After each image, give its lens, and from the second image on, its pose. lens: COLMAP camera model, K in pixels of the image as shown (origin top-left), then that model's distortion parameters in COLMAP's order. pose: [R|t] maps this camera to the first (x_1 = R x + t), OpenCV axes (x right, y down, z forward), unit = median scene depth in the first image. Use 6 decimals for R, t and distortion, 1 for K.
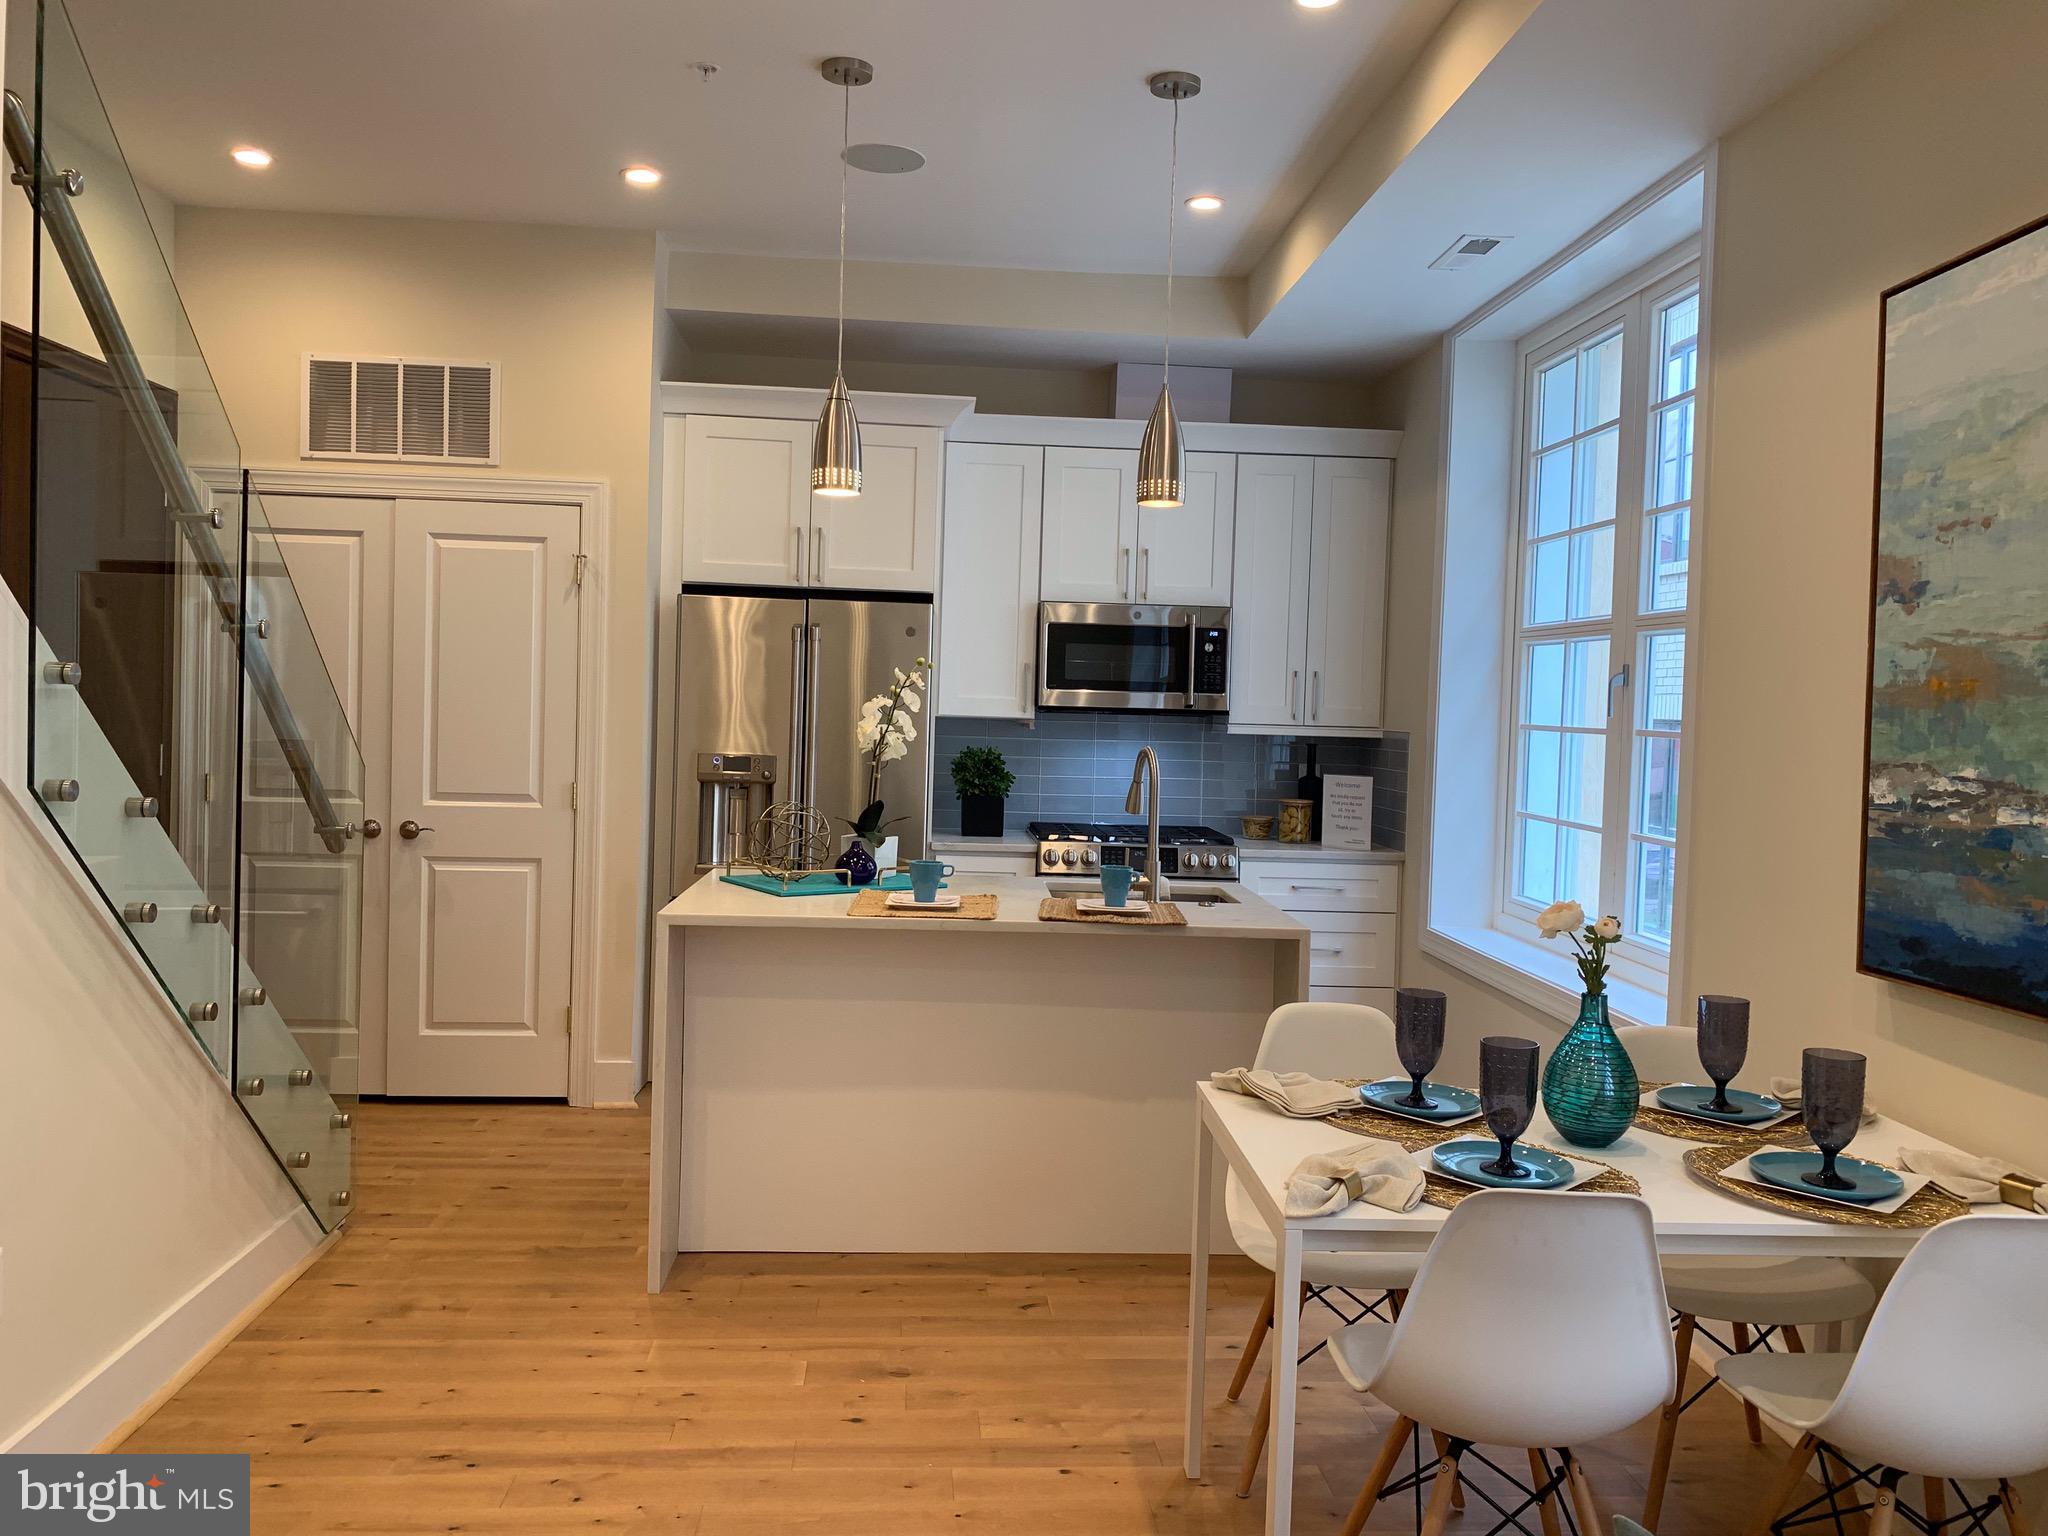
lens RADIAL K [[1564.1, 0, 1018.6], [0, 1564.1, 750.8], [0, 0, 1]] dist [0.048977, -0.055674]
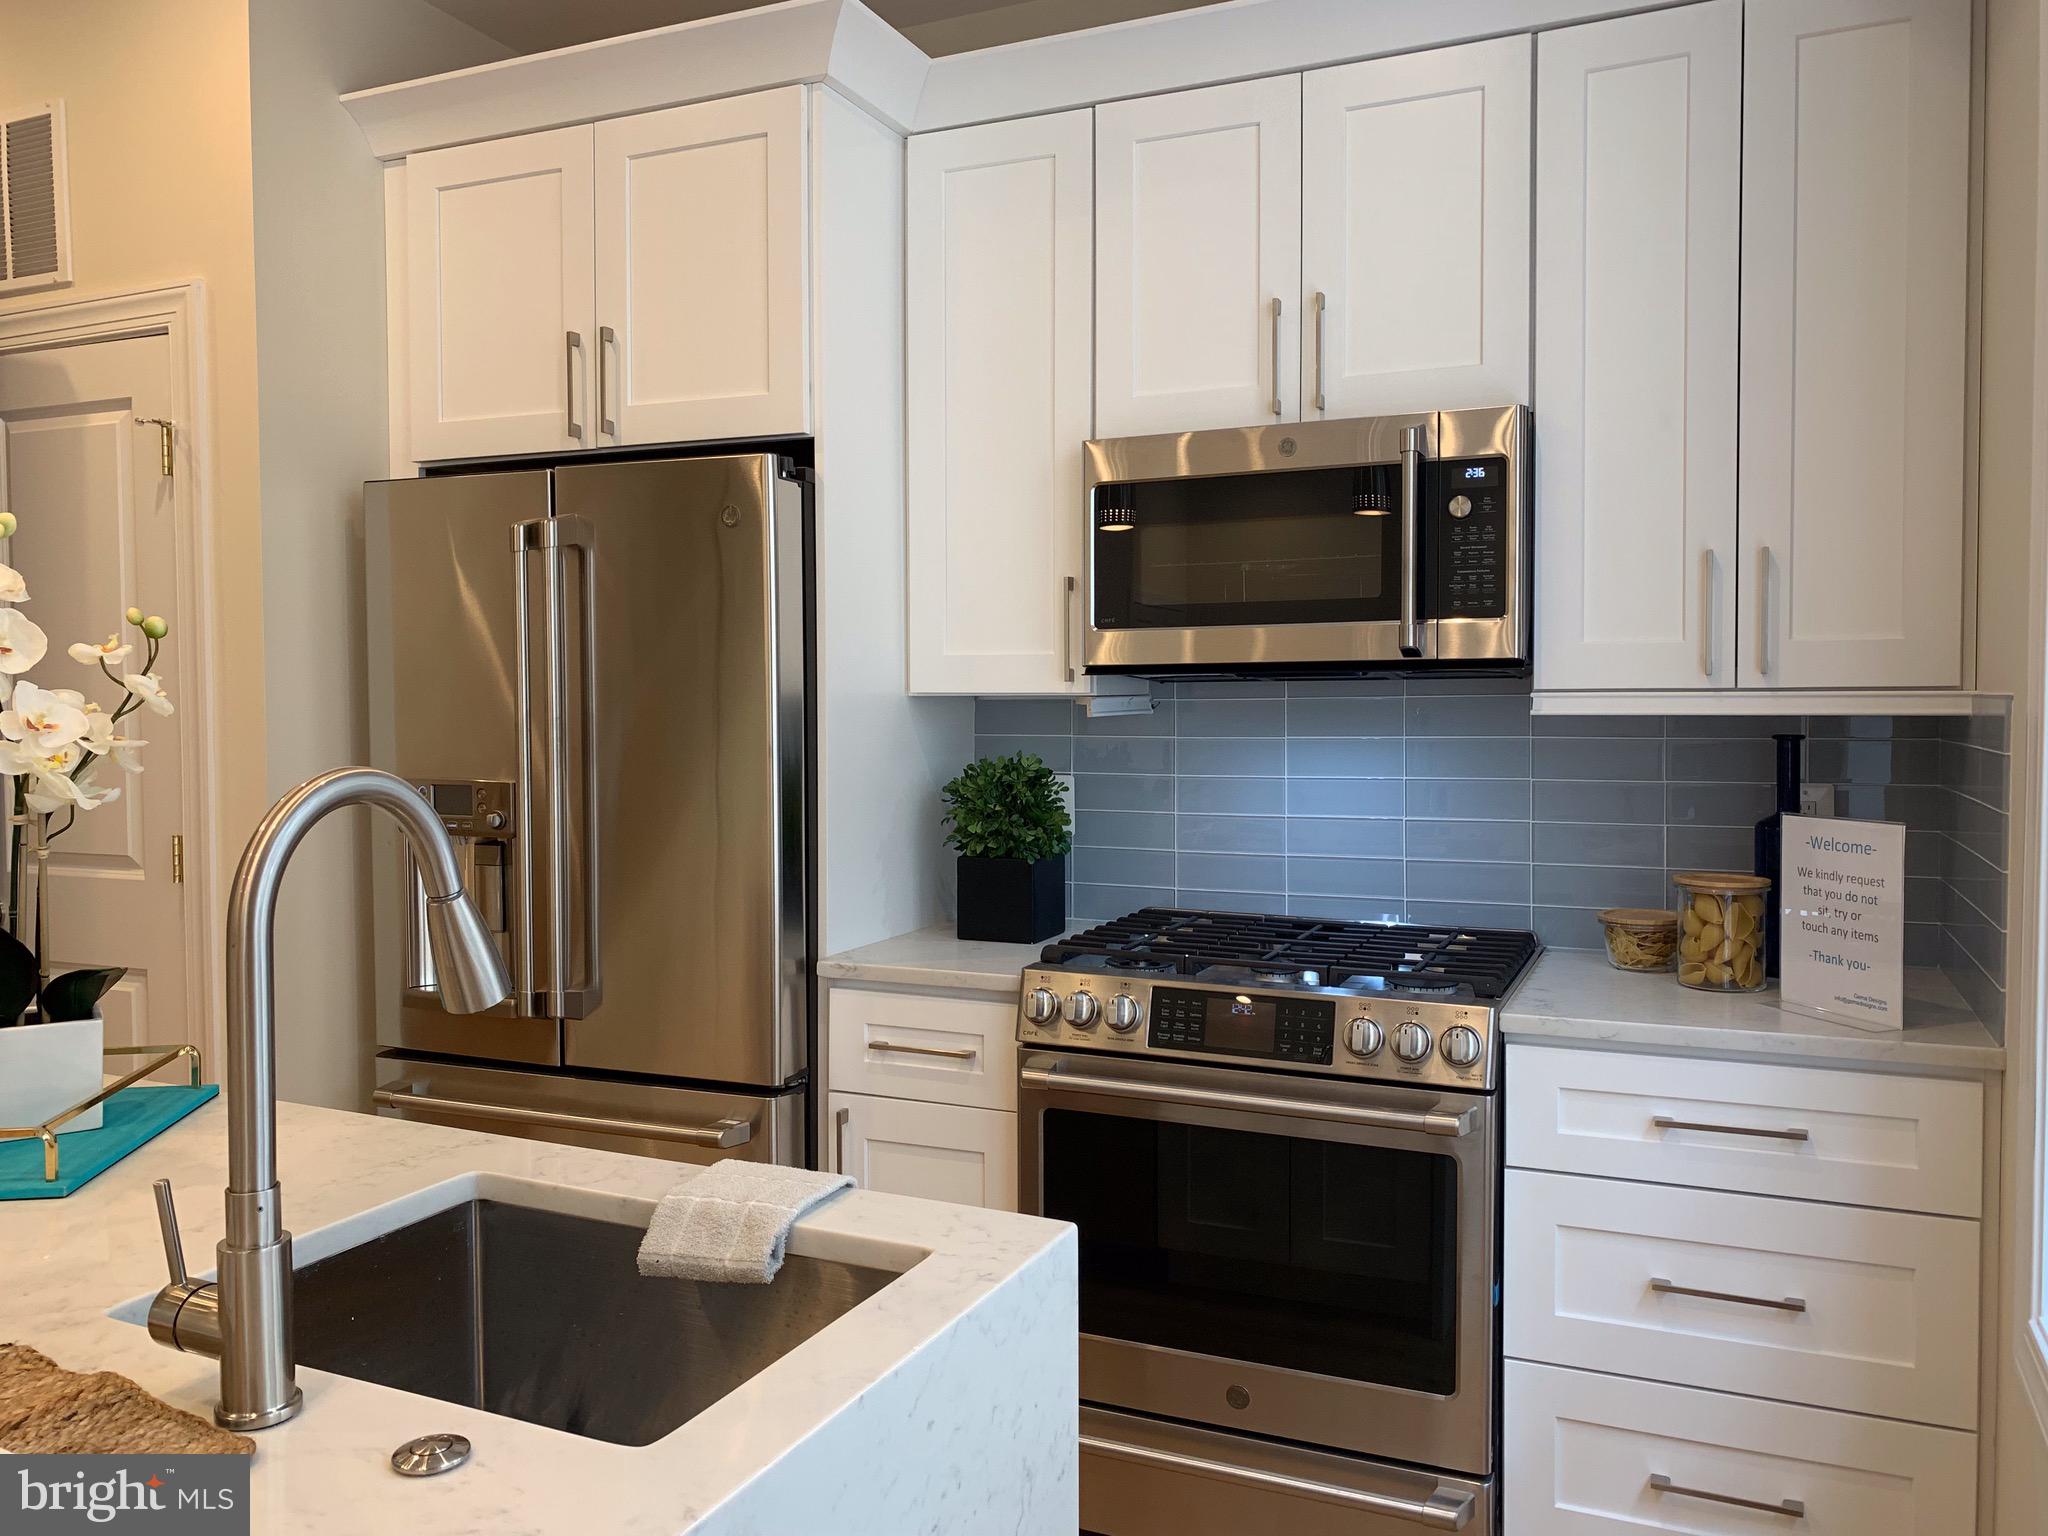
lens RADIAL K [[1564.1, 0, 1019.7], [0, 1564.1, 749.5], [0, 0, 1]] dist [0.048977, -0.055674]
pose [[0.882945, -0.016944, -0.469171, 0.273096], [0.016637, 0.999850, -0.004801, -0.002643], [0.469182, -0.003567, 0.883094, 0.743646]]
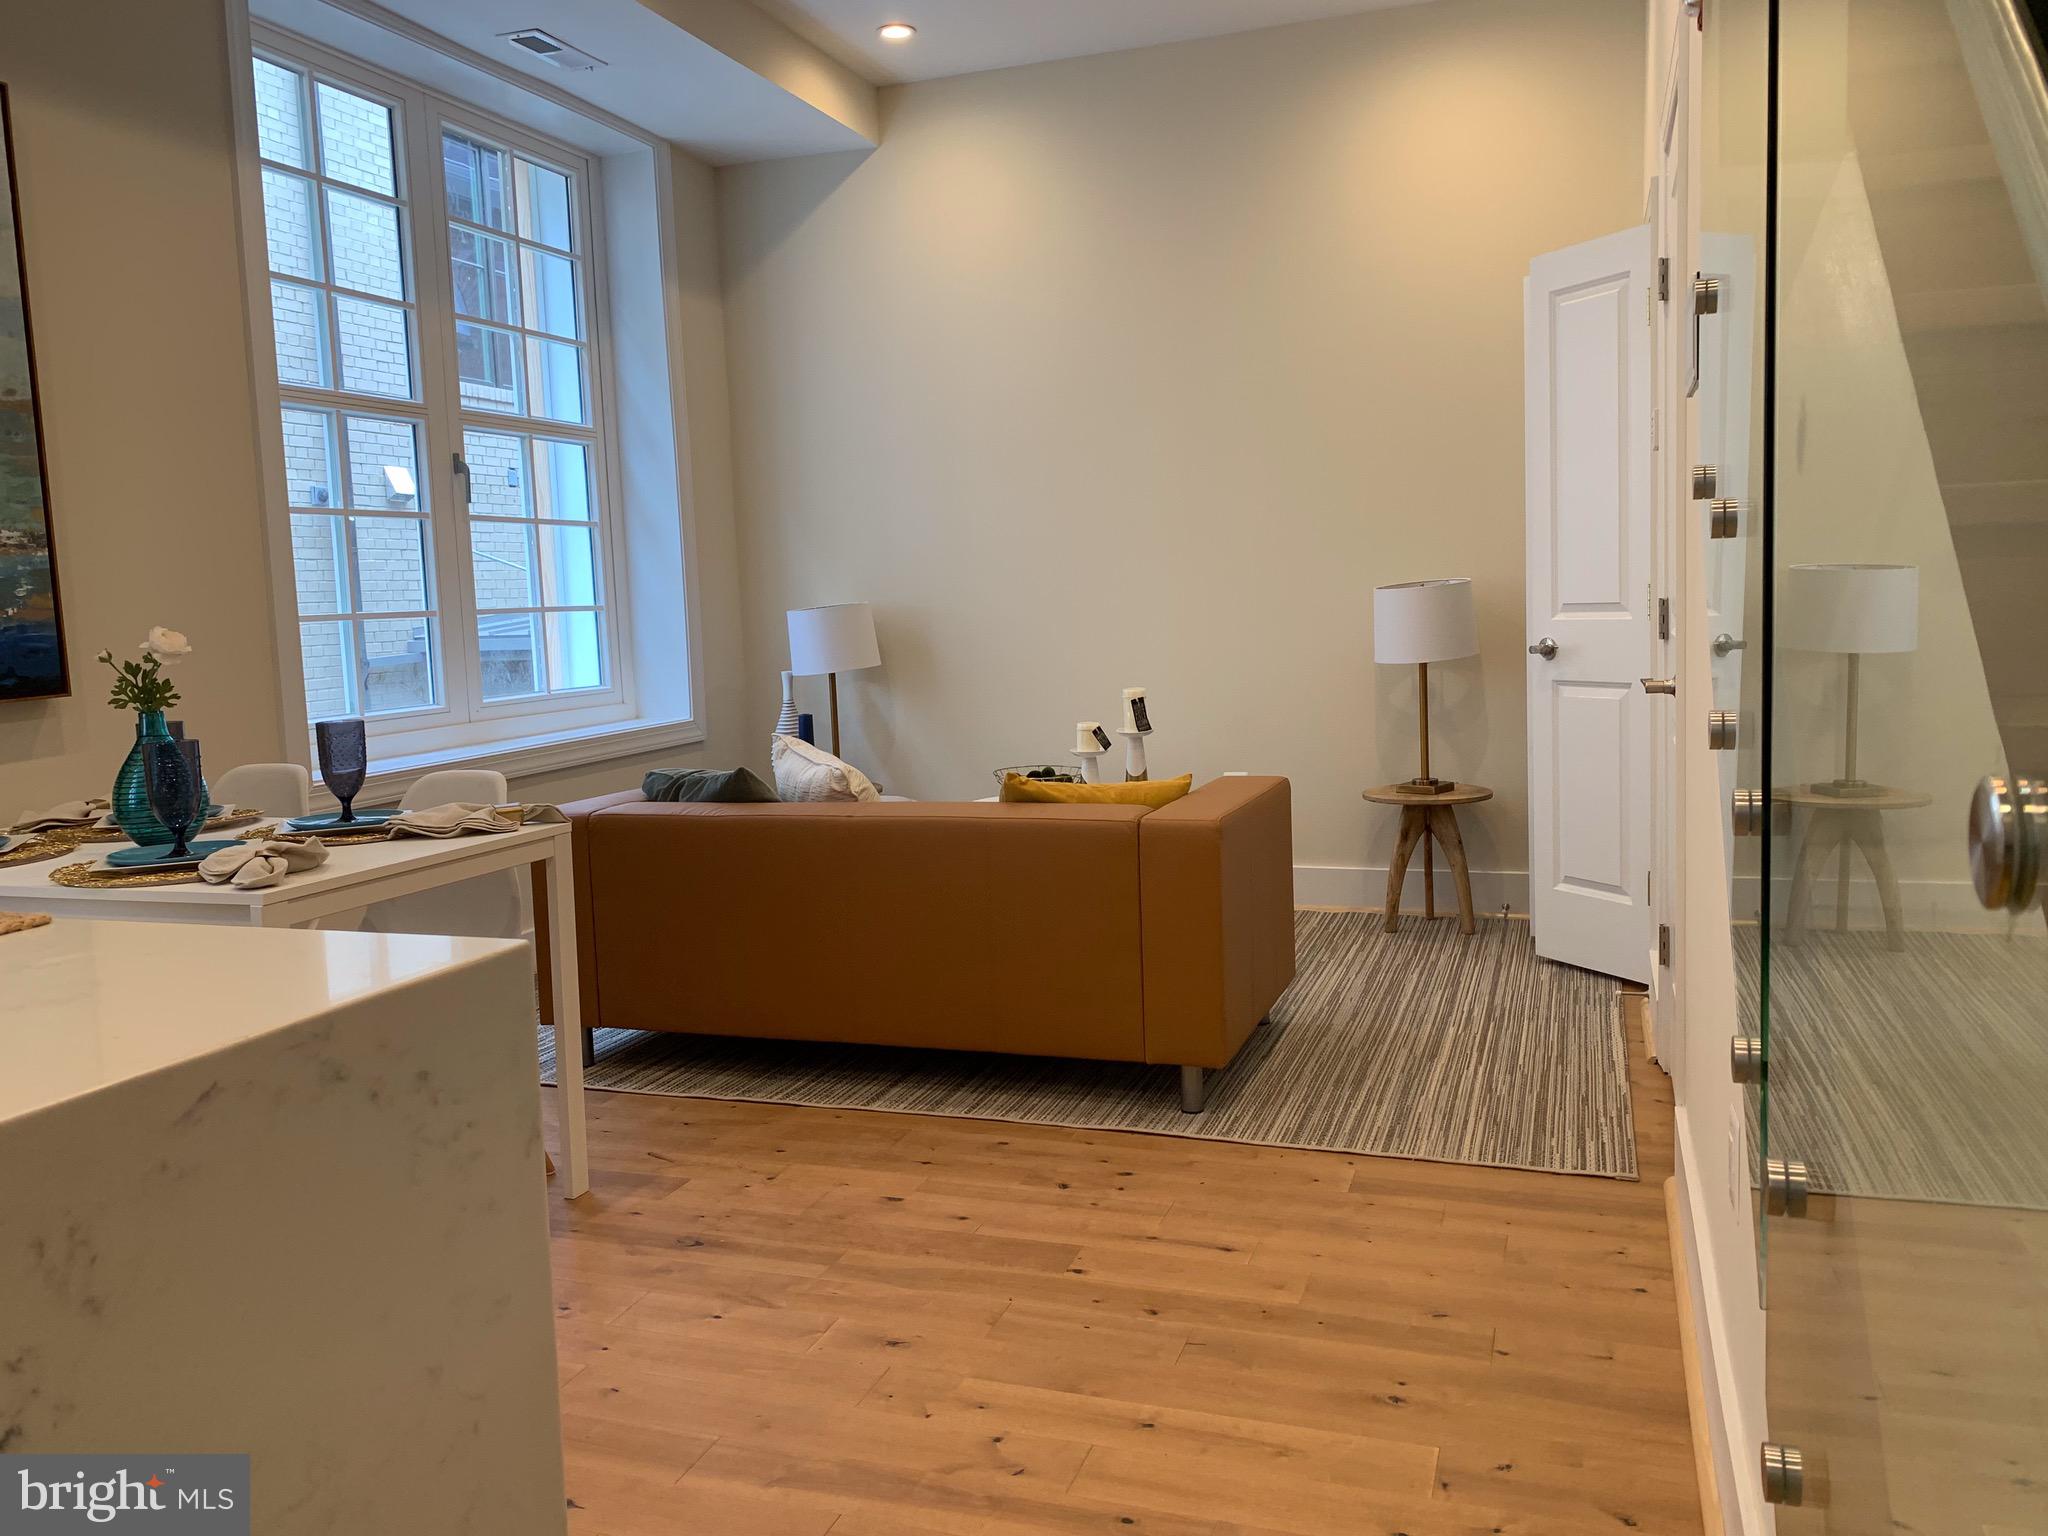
lens RADIAL K [[1564.1, 0, 1032.1], [0, 1564.1, 741.7], [0, 0, 1]] dist [0.048977, -0.055674]
pose [[-0.921560, -0.035003, 0.386654, -0.346261], [0.019524, 0.990489, 0.136202, 0.020863], [-0.387744, 0.133067, -0.912112, 0.984330]]
